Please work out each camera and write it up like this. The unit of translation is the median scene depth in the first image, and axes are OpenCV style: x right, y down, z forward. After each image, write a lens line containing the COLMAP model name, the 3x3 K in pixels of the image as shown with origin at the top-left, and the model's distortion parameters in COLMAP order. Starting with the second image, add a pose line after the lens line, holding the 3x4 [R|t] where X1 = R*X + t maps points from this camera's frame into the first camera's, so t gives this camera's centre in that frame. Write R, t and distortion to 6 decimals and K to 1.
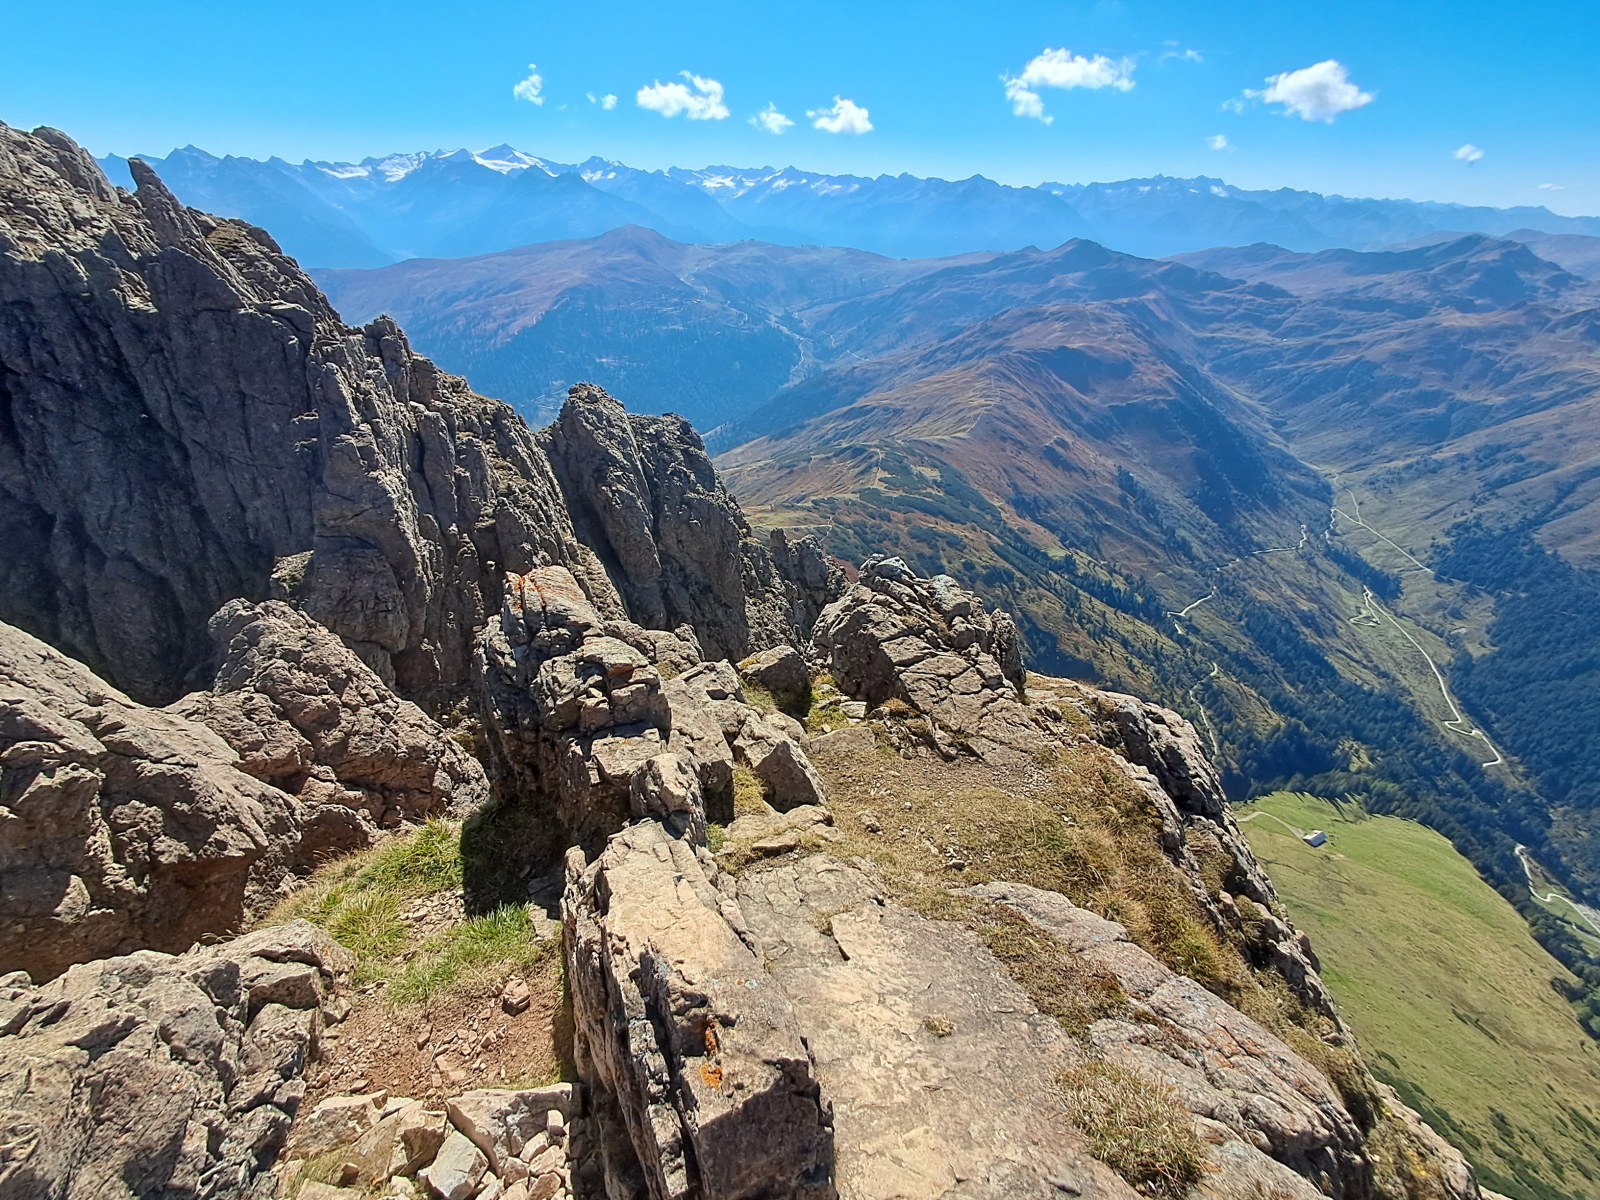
lens RADIAL K [[735.1, 0, 783.6], [0, 735.1, 612.7], [0, 0, 1]] dist [0.003738, 0.001110]
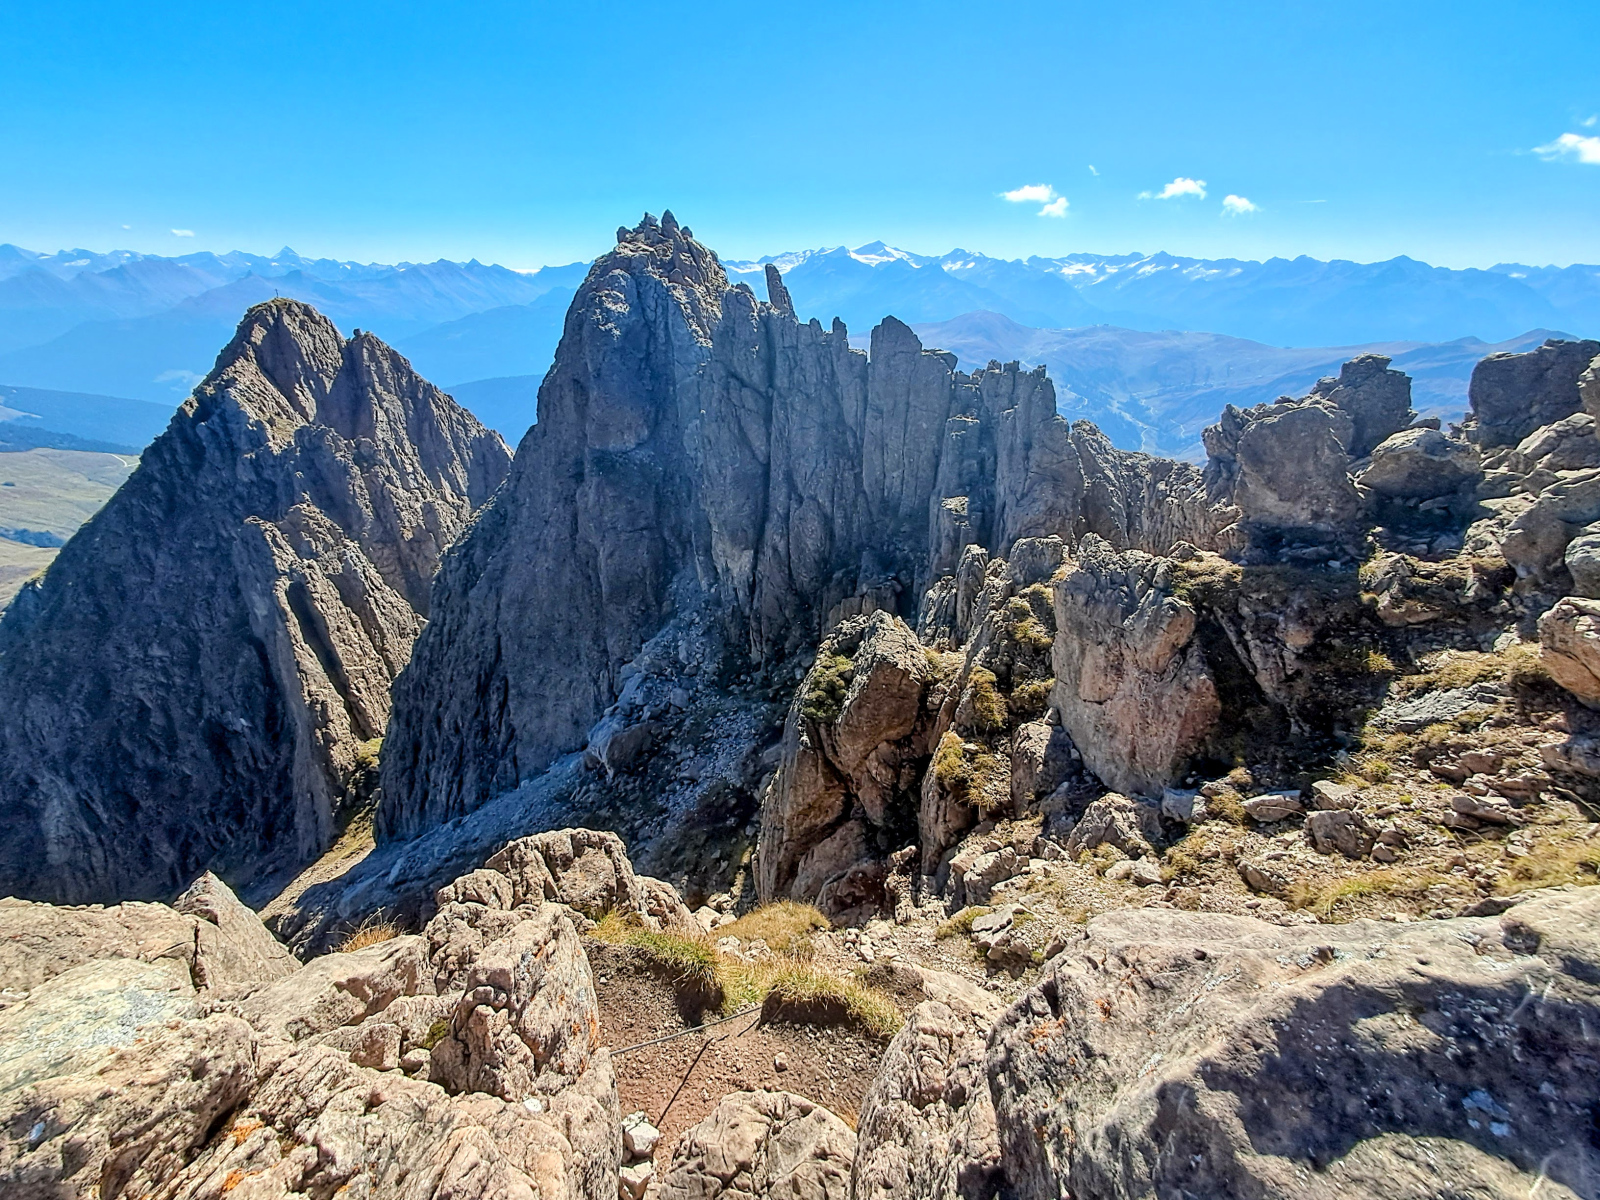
lens RADIAL K [[731.1, 0, 776.0], [0, 731.1, 615.8], [0, 0, 1]] dist [-0.001848, -0.000943]
pose [[0.907280, 0.162753, -0.387756, -0.215466], [-0.196610, 0.979256, -0.049009, 0.196498], [0.371736, 0.120701, 0.920458, -0.347829]]
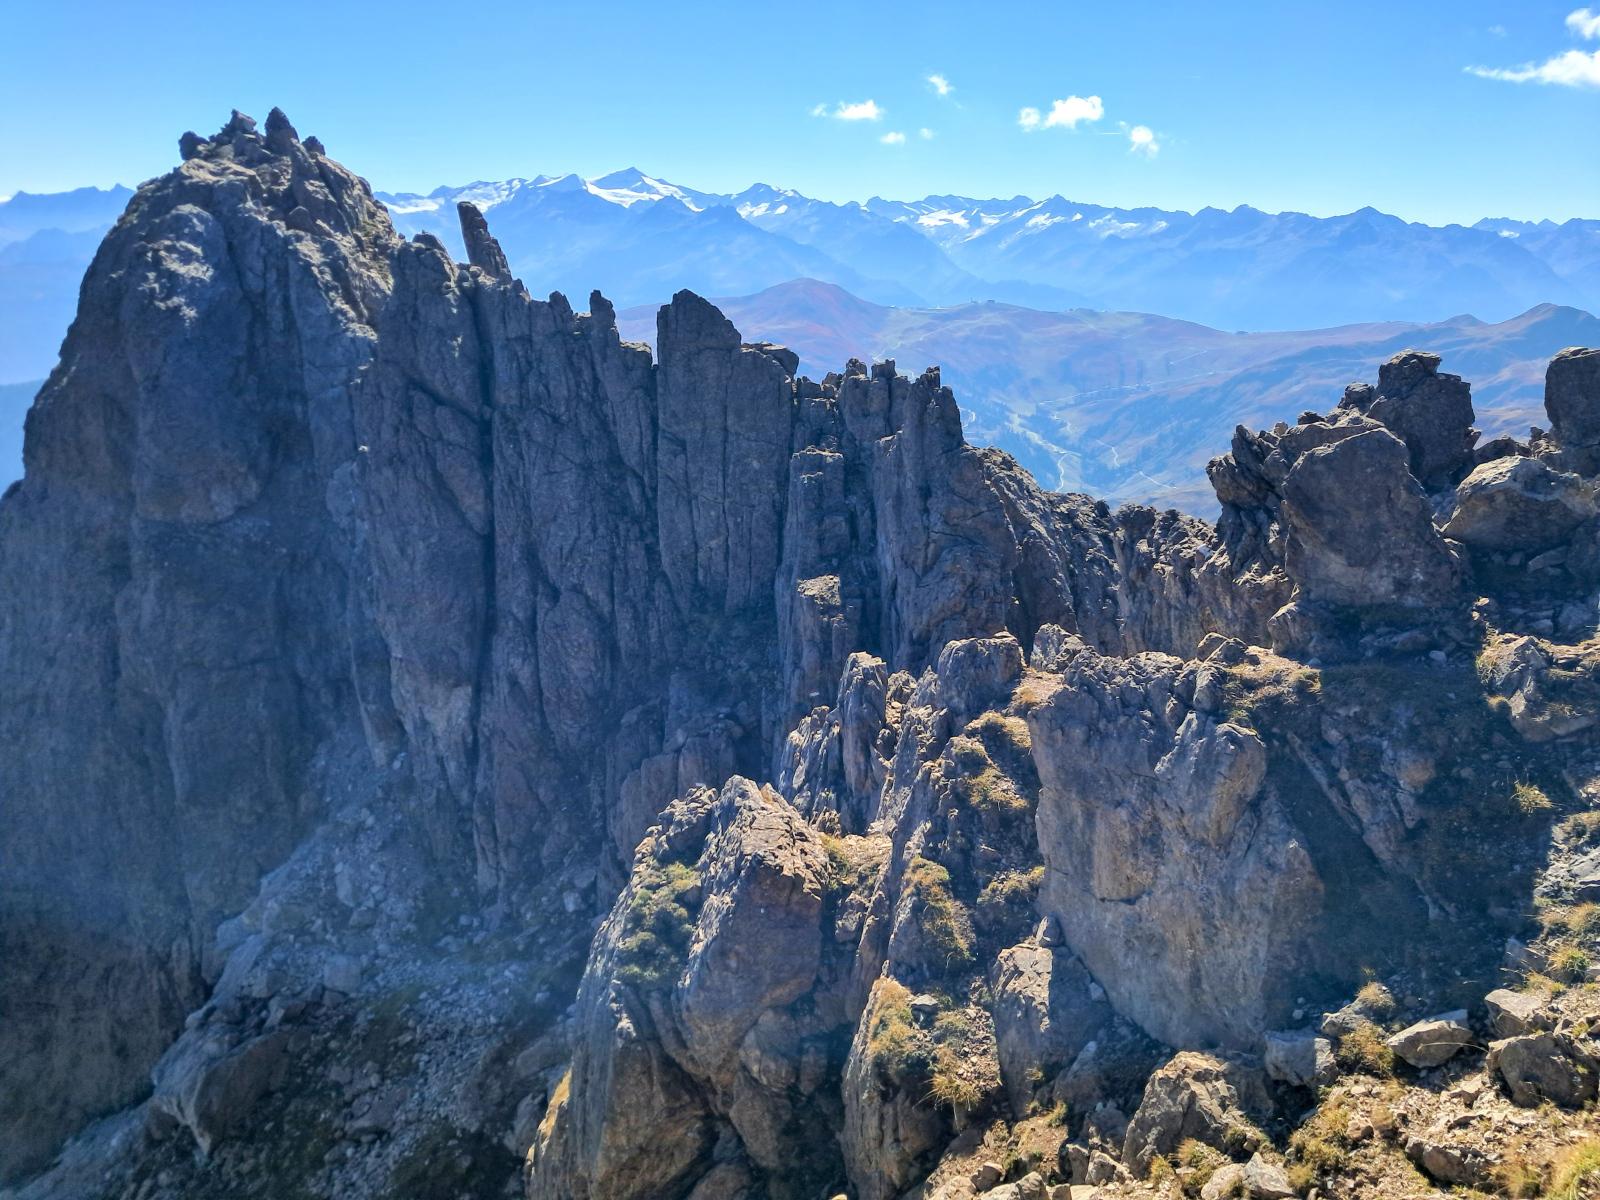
lens RADIAL K [[1251.4, 0, 810.4], [0, 1251.4, 606.3], [0, 0, 1]] dist [0.047487, -0.064427]
pose [[0.984612, 0.052529, -0.166675, -0.237290], [-0.089183, 0.971246, -0.220741, 0.195656], [0.150287, 0.232209, 0.960985, -0.354176]]
